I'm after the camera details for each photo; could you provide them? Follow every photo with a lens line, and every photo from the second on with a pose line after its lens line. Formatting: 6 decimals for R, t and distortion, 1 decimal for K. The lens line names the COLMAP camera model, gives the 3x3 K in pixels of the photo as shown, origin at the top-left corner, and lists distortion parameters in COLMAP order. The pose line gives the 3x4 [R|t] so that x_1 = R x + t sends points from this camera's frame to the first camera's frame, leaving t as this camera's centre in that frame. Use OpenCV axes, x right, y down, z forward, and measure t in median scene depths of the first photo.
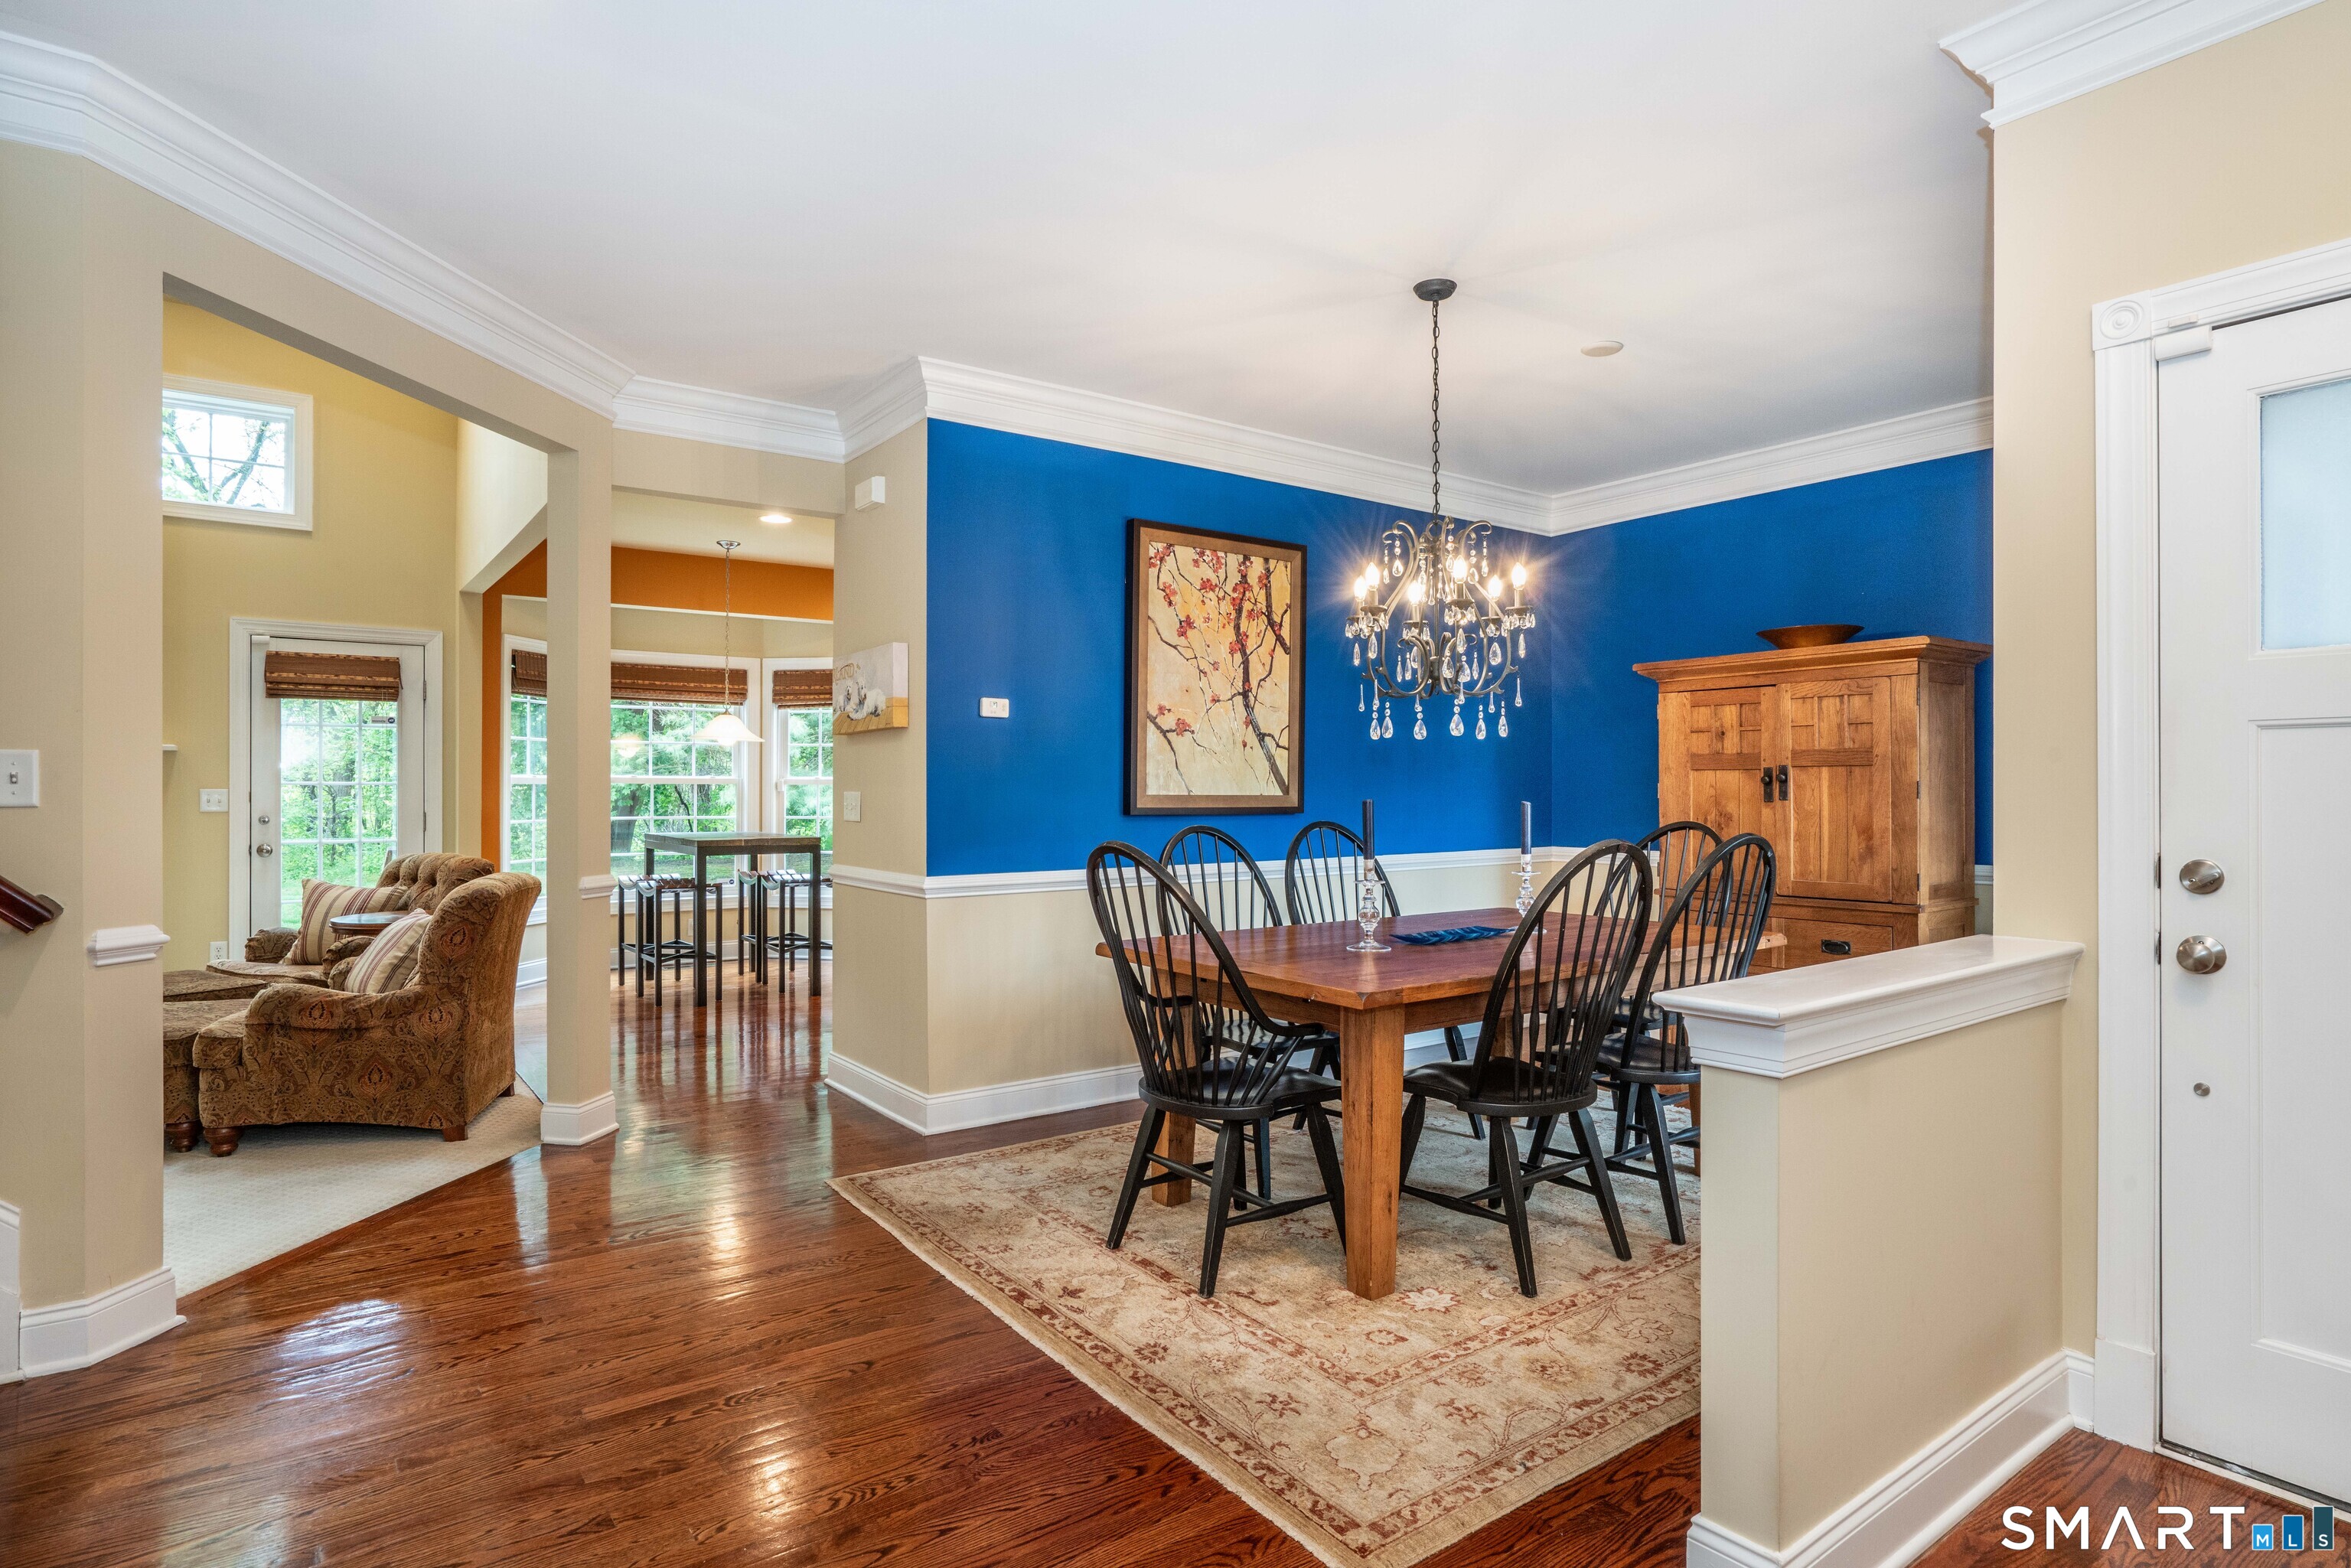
lens RADIAL K [[1223.8, 0, 1175.5], [0, 1223.8, 784.0], [0, 0, 1]] dist [0.000049, 0.000034]
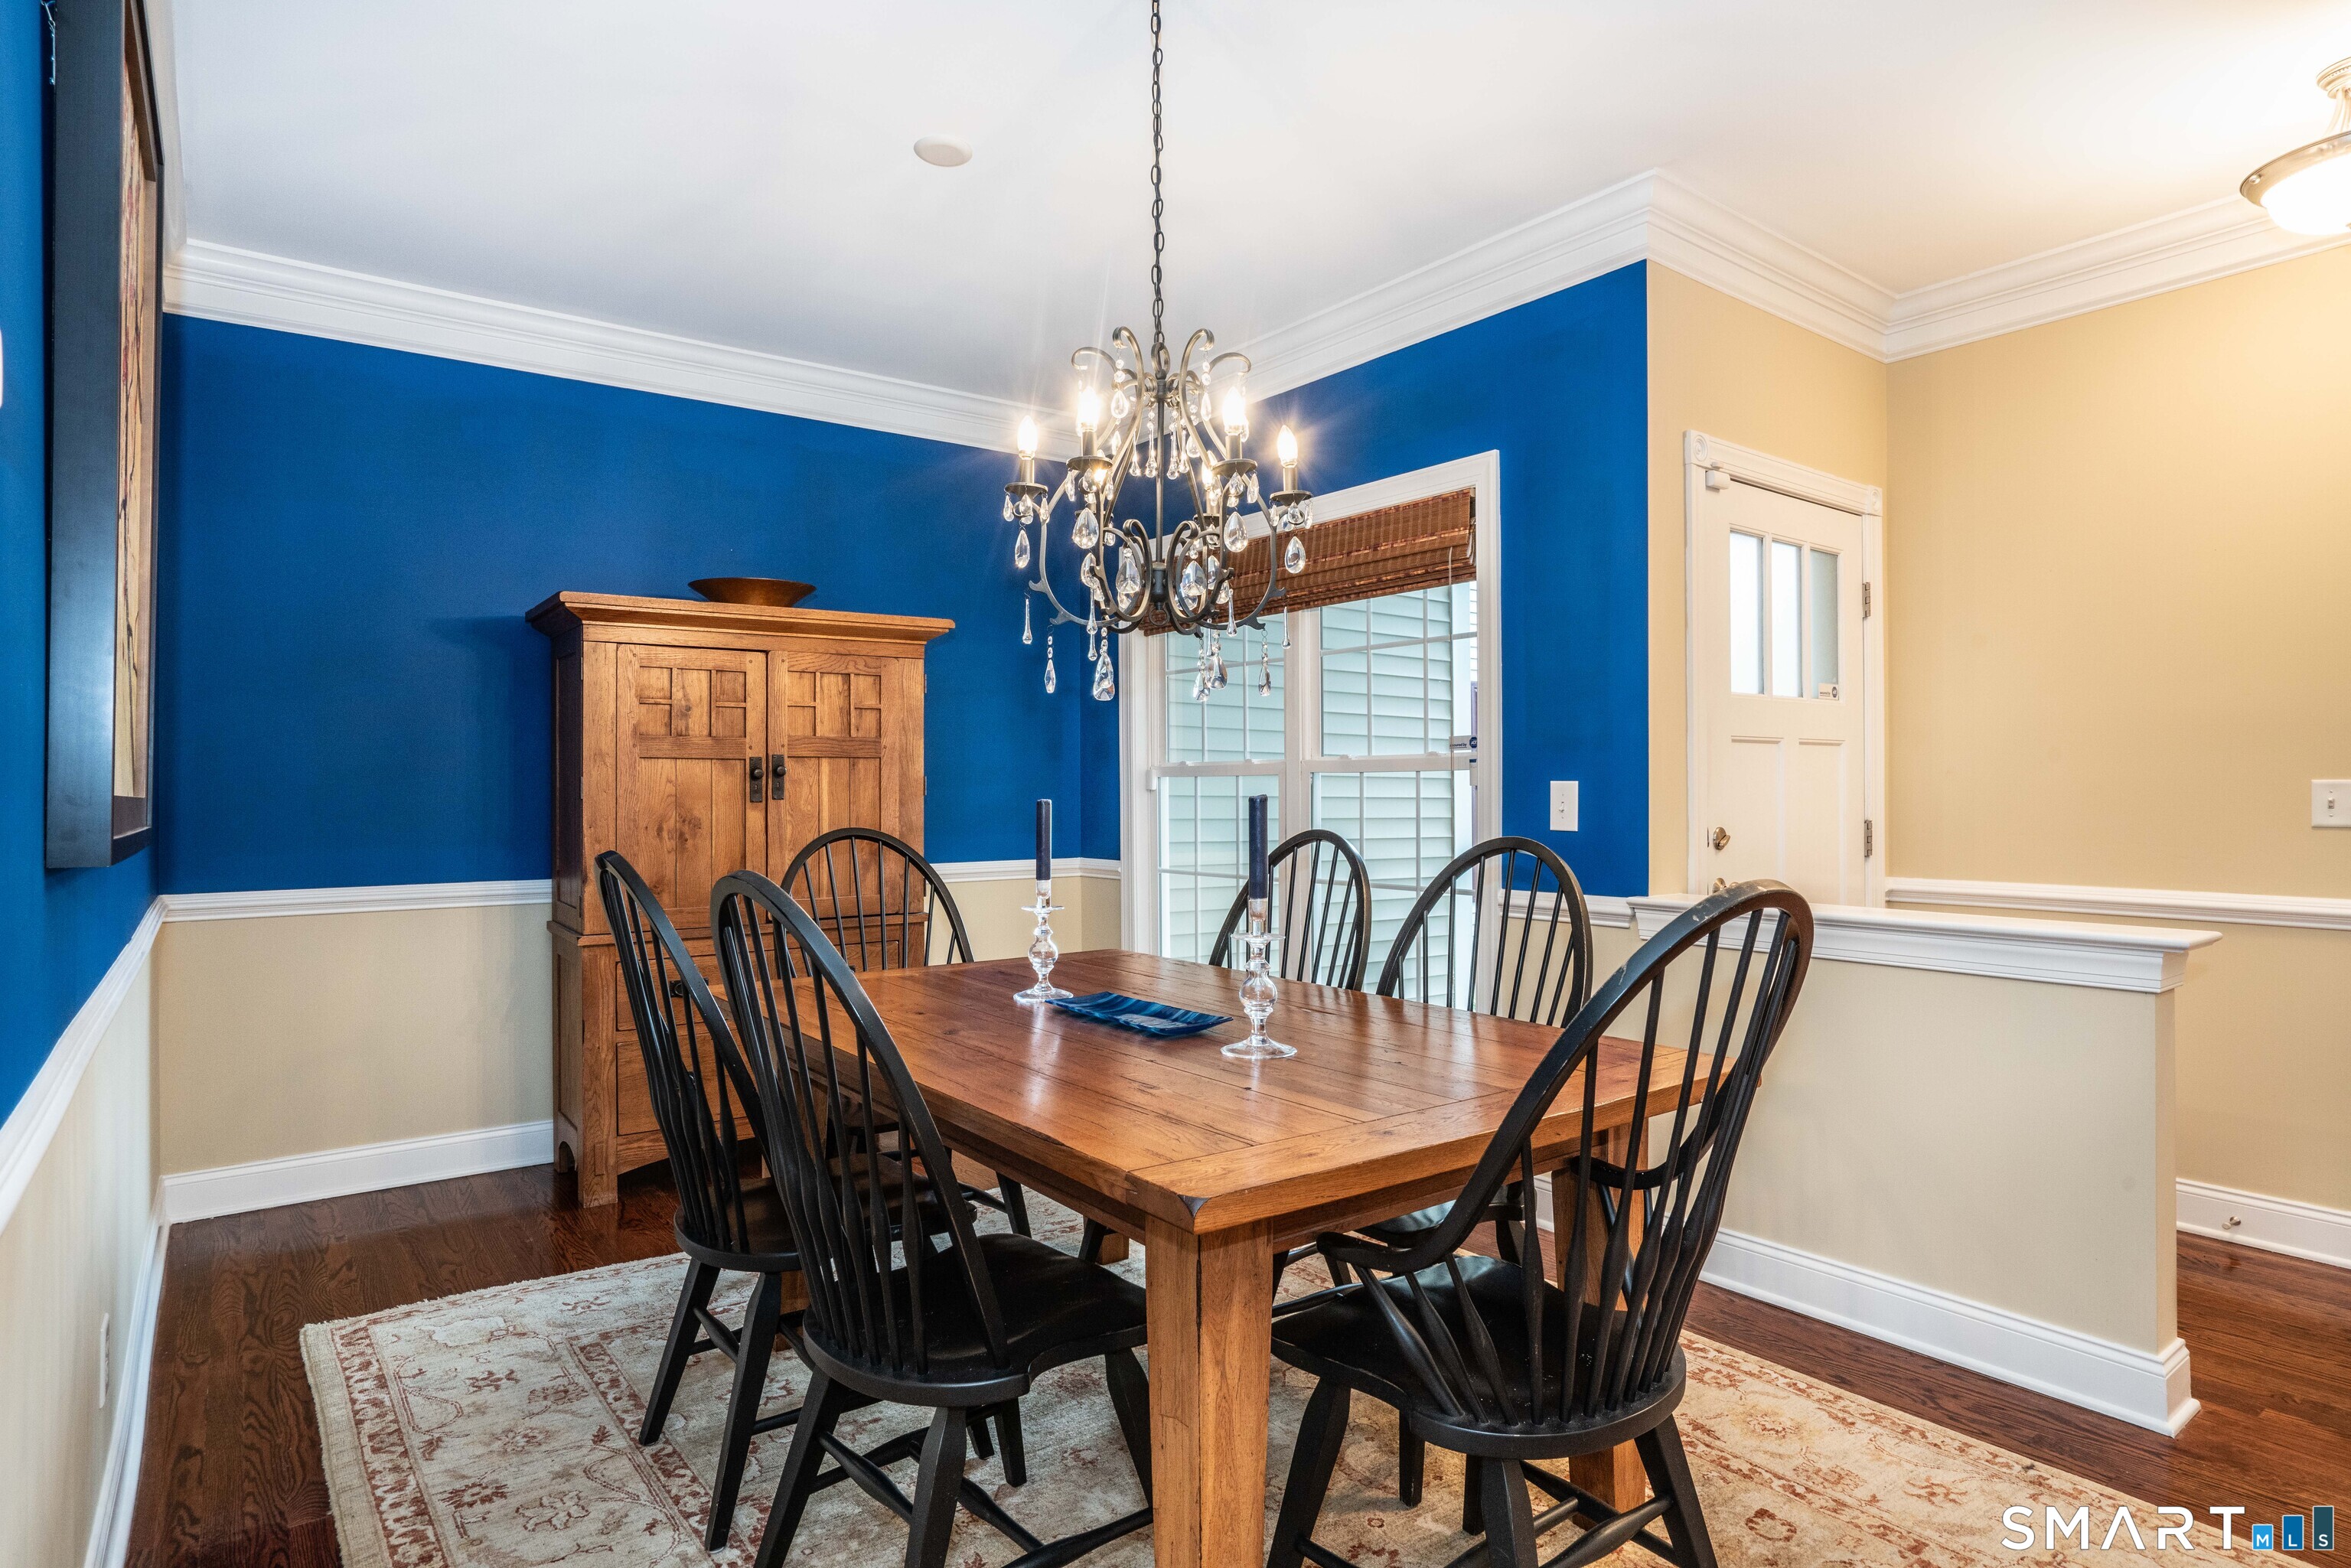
lens RADIAL K [[1268.4, 0, 1175.5], [0, 1268.4, 784.0], [0, 0, 1]] dist [0.000709, 0.000419]
pose [[-0.010497, 0.007225, 0.999919, -0.326174], [-0.000431, 0.999974, -0.007230, 0.009302], [-0.999945, -0.000507, -0.010493, 0.762981]]
